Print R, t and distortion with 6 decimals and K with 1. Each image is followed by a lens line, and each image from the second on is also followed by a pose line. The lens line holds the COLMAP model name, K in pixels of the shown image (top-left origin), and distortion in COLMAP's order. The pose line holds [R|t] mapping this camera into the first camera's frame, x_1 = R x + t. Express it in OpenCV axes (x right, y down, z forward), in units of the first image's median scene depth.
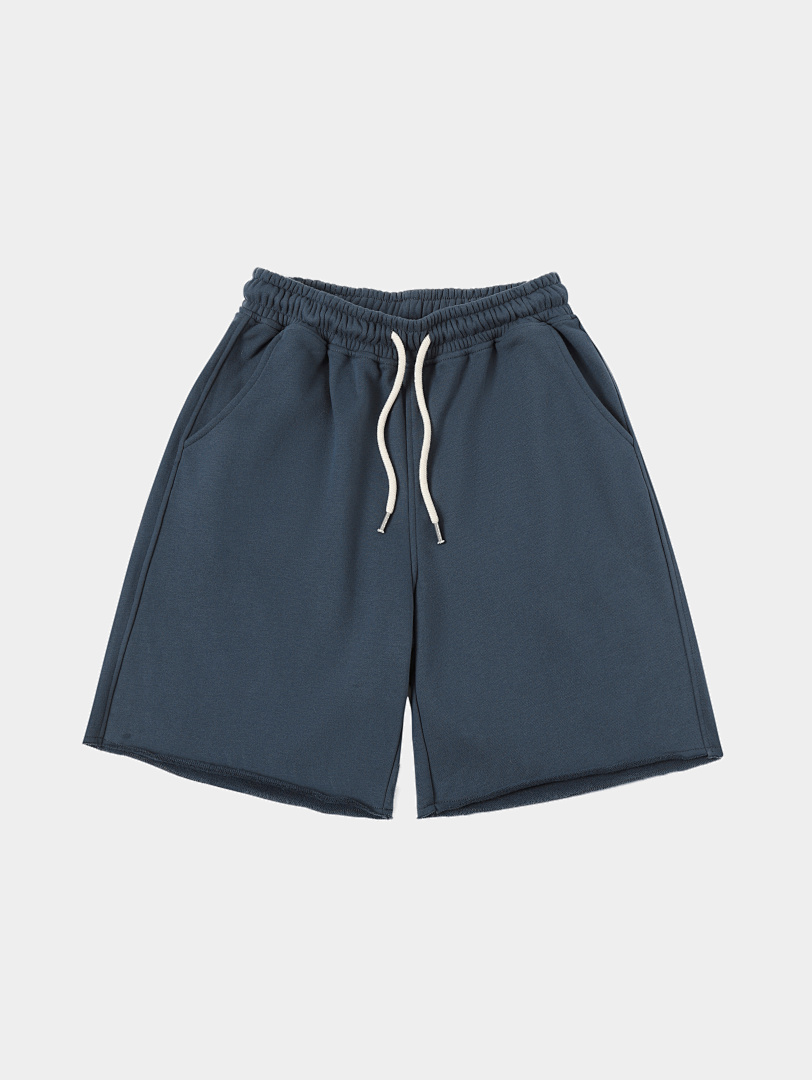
lens RADIAL K [[1219.4, 0, 408.6], [0, 1219.4, 538.9], [0, 0, 1]] dist [-0.098871, 0.000000]
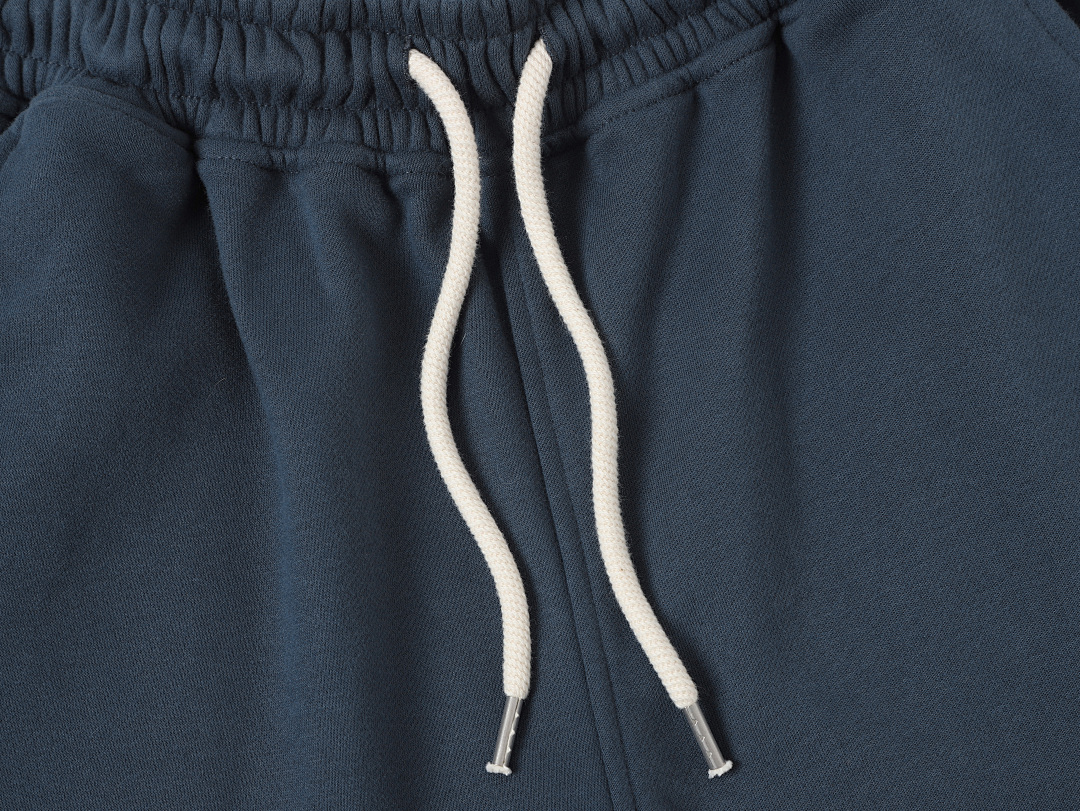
lens RADIAL K [[1976.5, 0, 539.9], [0, 1976.5, 405.7], [0, 0, 1]] dist [-0.040543, 0.000000]
pose [[0.983504, -0.180857, -0.003239, 0.002615], [0.179851, 0.979633, -0.089287, -0.045707], [0.019322, 0.087232, 0.996001, 0.555632]]
